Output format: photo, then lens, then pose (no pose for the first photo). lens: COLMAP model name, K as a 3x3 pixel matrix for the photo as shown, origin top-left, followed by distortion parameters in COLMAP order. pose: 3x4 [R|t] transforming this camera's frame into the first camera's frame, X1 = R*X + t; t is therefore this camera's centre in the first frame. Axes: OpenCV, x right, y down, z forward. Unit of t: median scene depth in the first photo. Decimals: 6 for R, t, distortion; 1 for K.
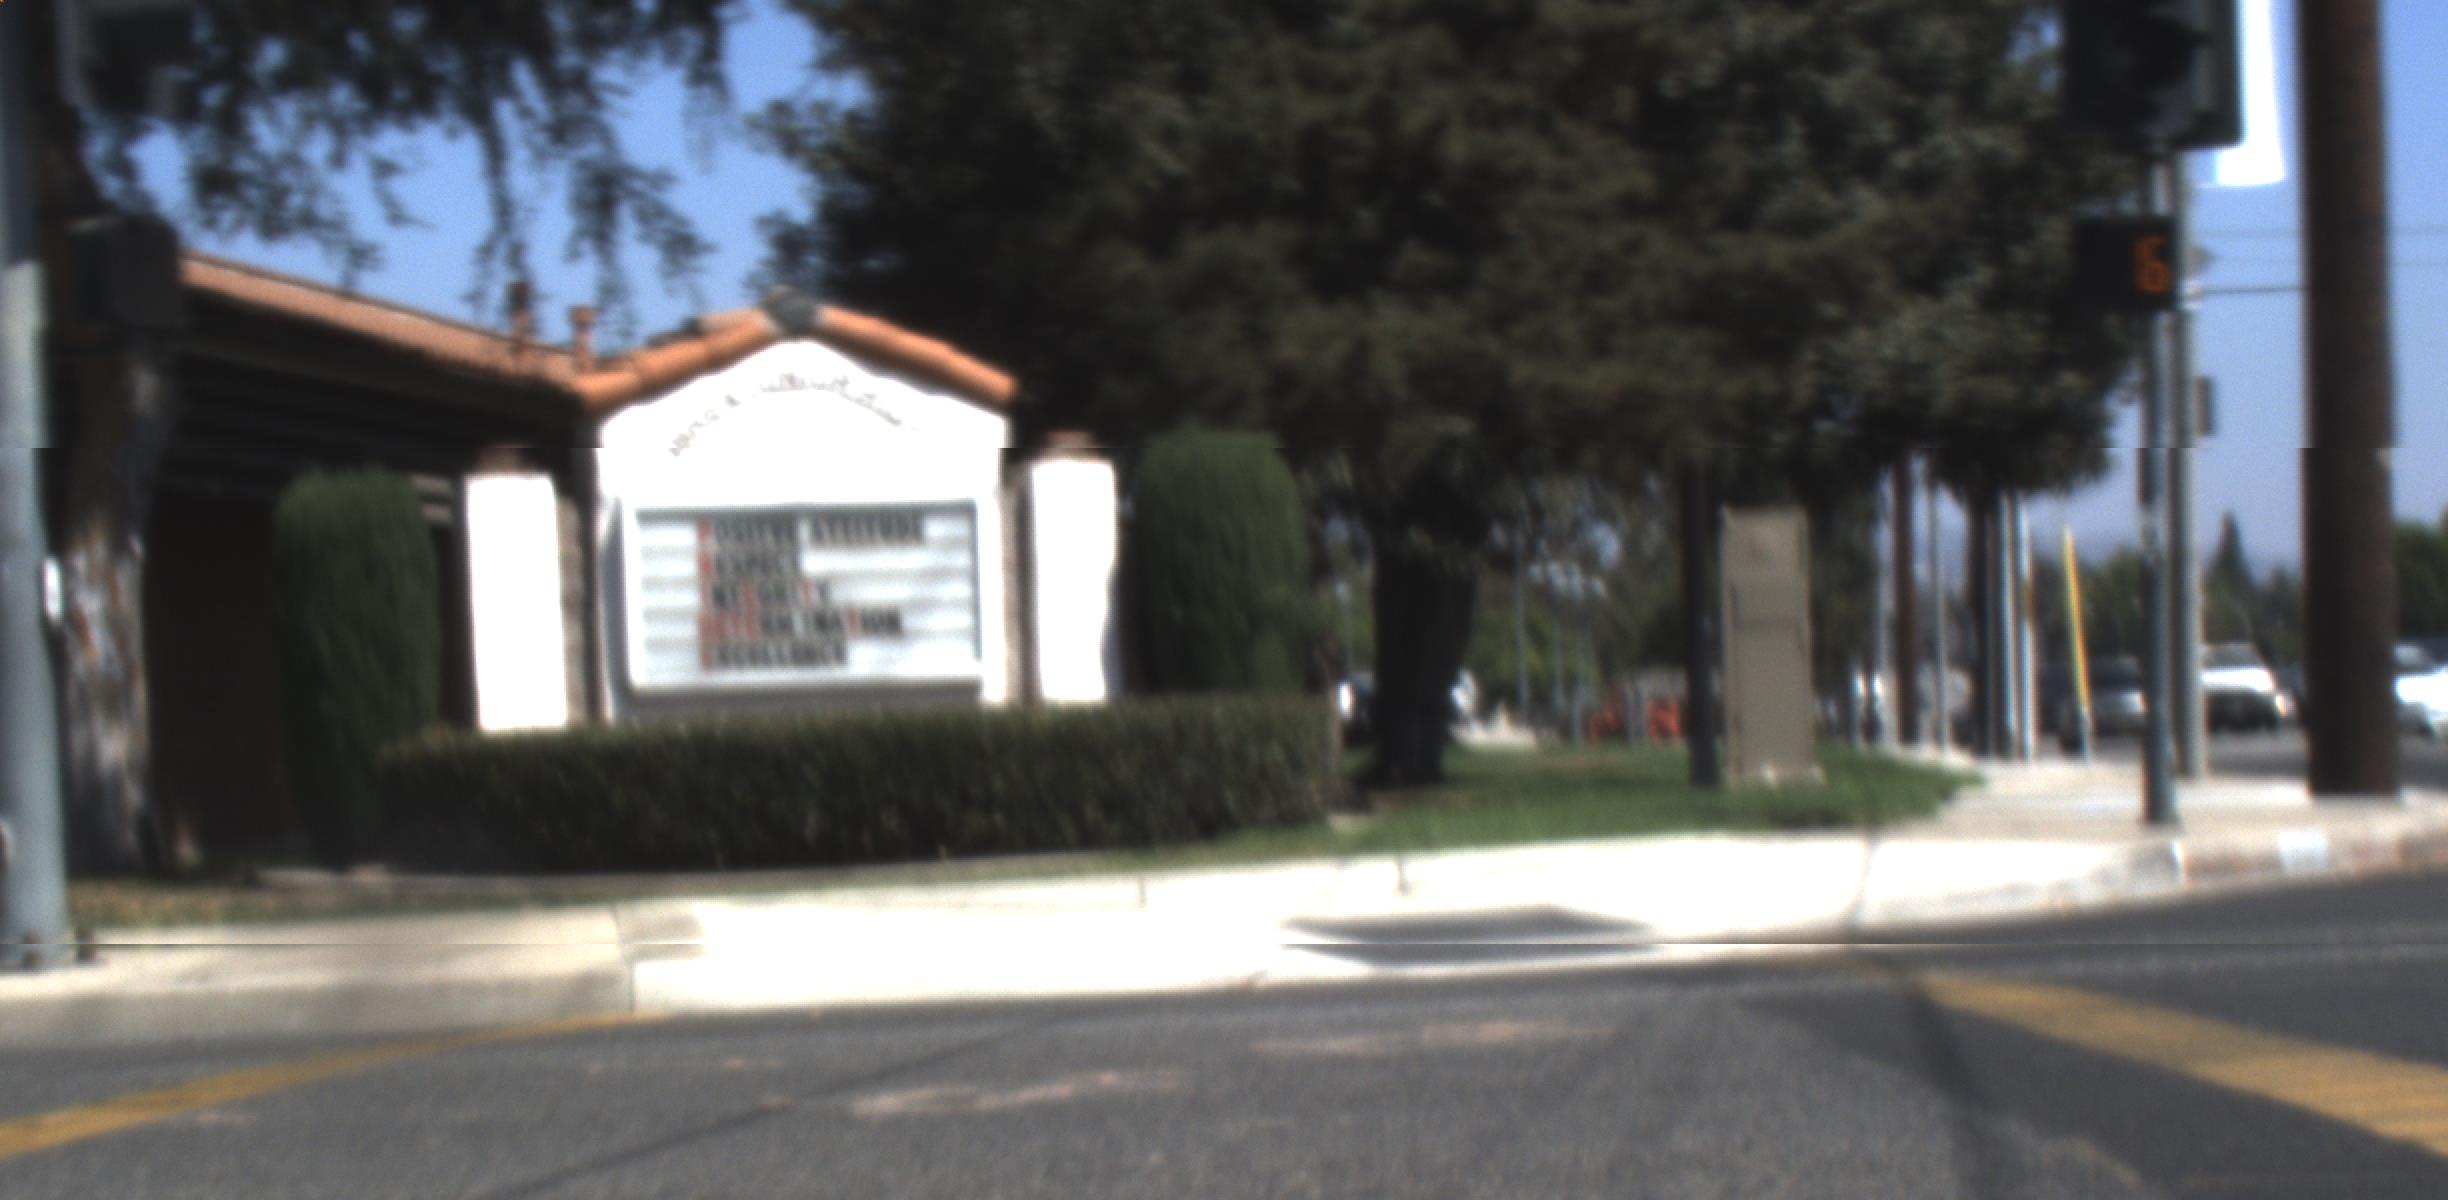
lens RADIAL K [[5192.0, 0, 1224.0], [0, 5192.0, 600.0], [0, 0, 1]] dist [0.258963, -0.068923]
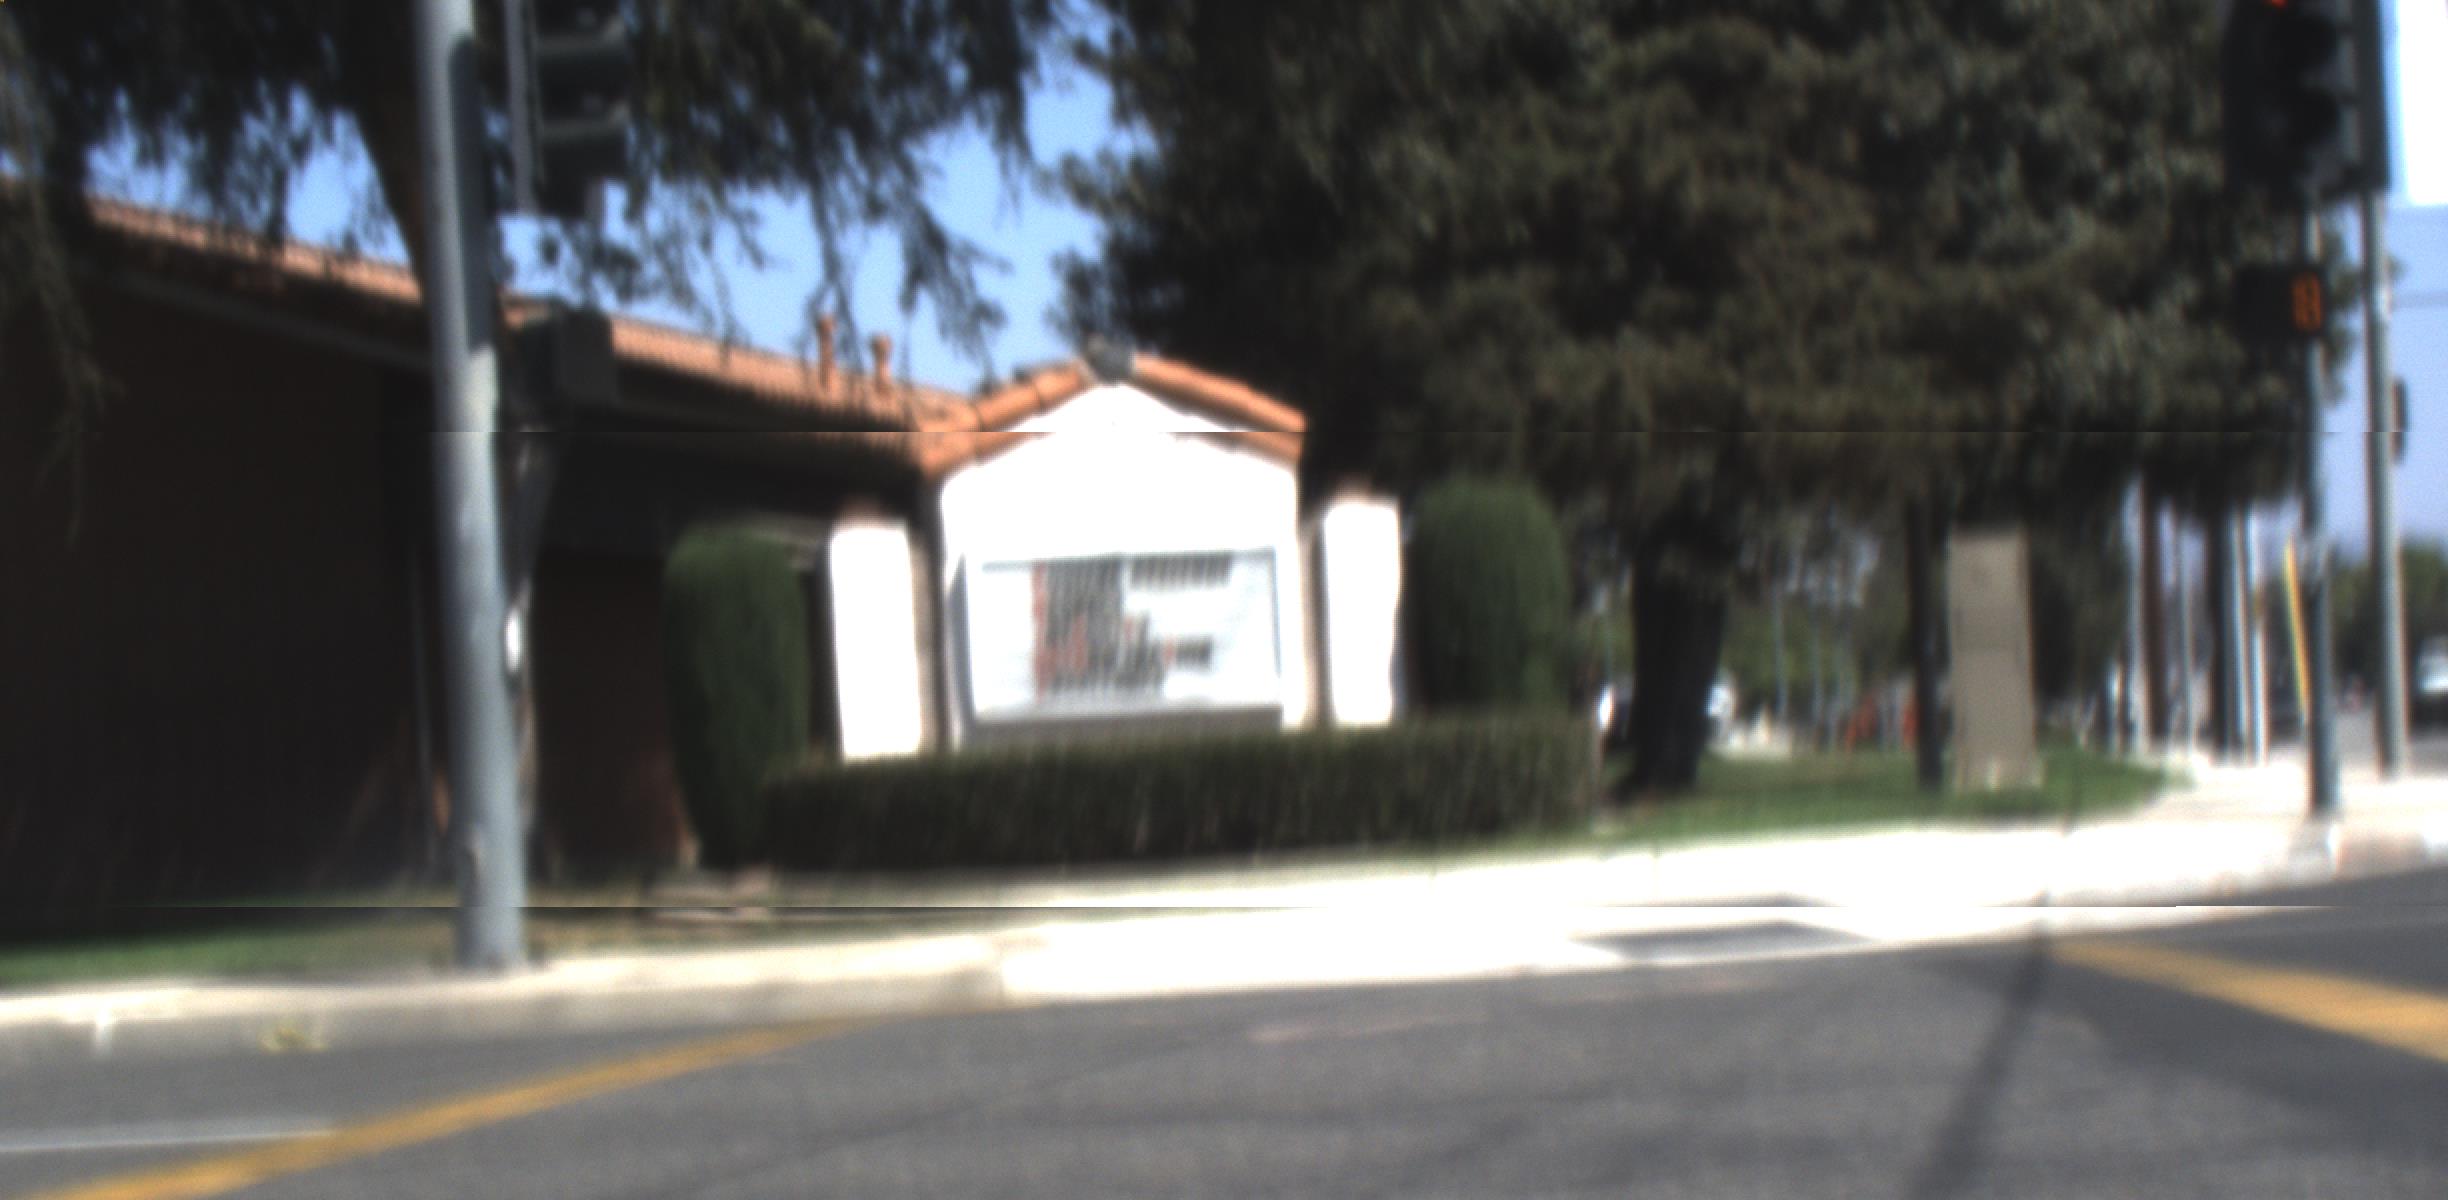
lens RADIAL K [[5192.0, 0, 1224.0], [0, 5192.0, 600.0], [0, 0, 1]] dist [0.258963, -0.068923]
pose [[0.998320, -0.026971, -0.051271, -0.000666], [0.027339, 0.999605, 0.006481, -0.011709], [0.051076, -0.007872, 0.998664, -0.110011]]
